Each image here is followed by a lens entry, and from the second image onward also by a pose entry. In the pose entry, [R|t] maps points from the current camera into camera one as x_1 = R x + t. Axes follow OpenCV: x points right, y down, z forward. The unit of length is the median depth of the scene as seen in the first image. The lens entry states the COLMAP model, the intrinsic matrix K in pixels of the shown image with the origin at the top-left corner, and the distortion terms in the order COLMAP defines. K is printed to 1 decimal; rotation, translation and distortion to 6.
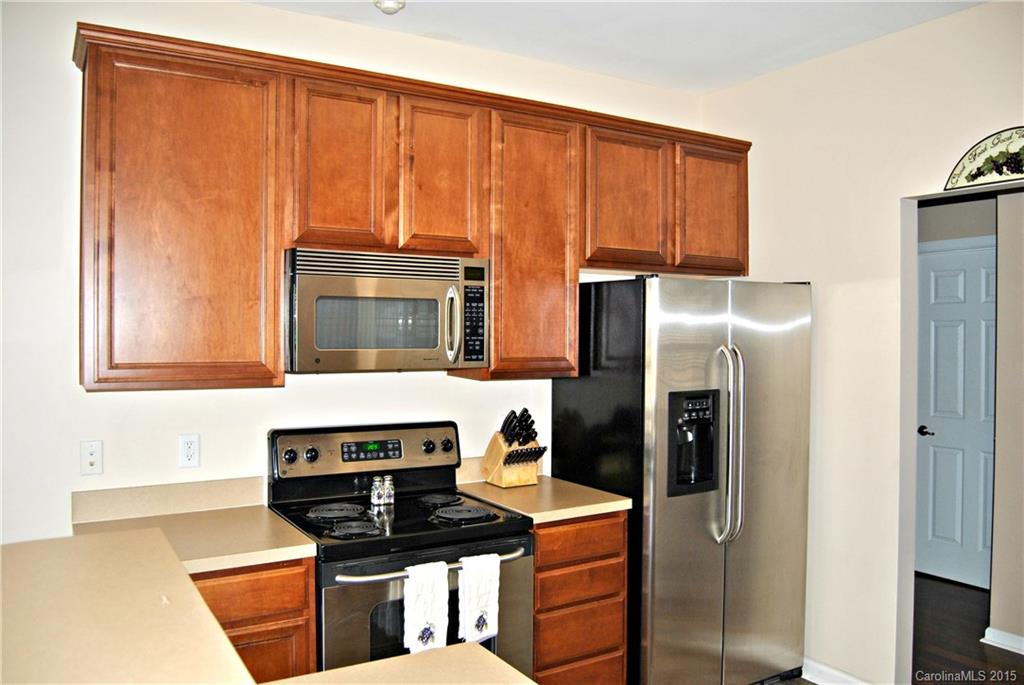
lens RADIAL K [[790.5, 0, 511.3], [0, 790.5, 343.6], [0, 0, 1]] dist [-0.019444, -0.002444]
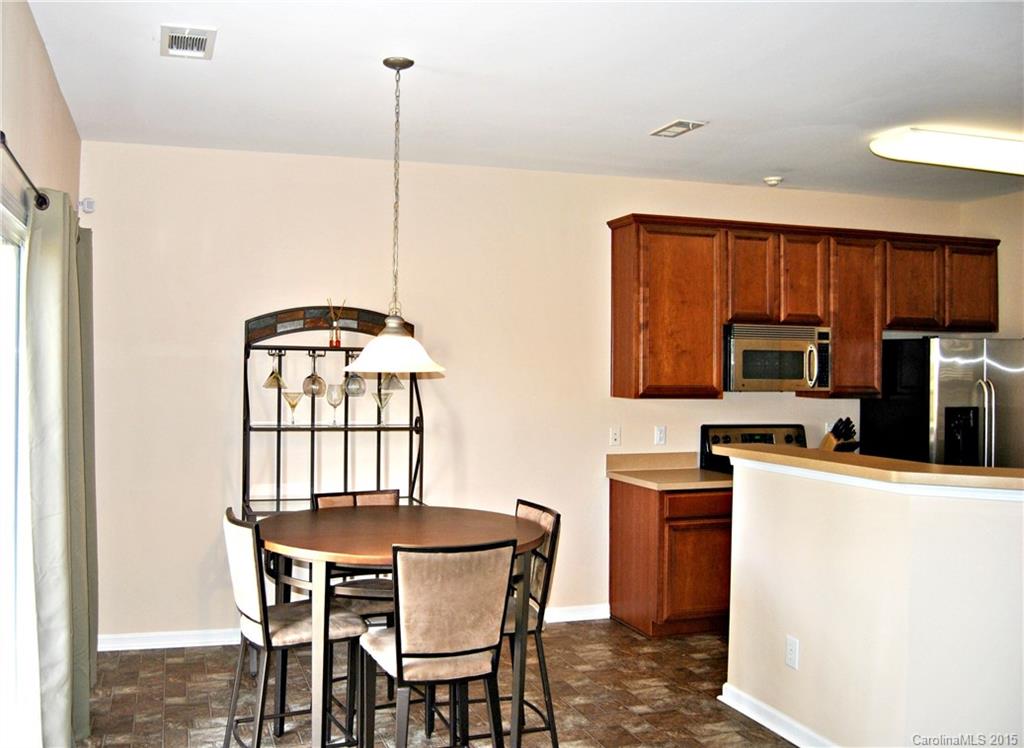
lens RADIAL K [[962.9, 0, 509.9], [0, 962.9, 344.1], [0, 0, 1]] dist [0.013896, 0.000000]
pose [[0.982918, 0.002937, -0.184022, -0.307145], [-0.009449, 0.999359, -0.034520, 0.007168], [0.183803, 0.035669, 0.982316, -1.095427]]
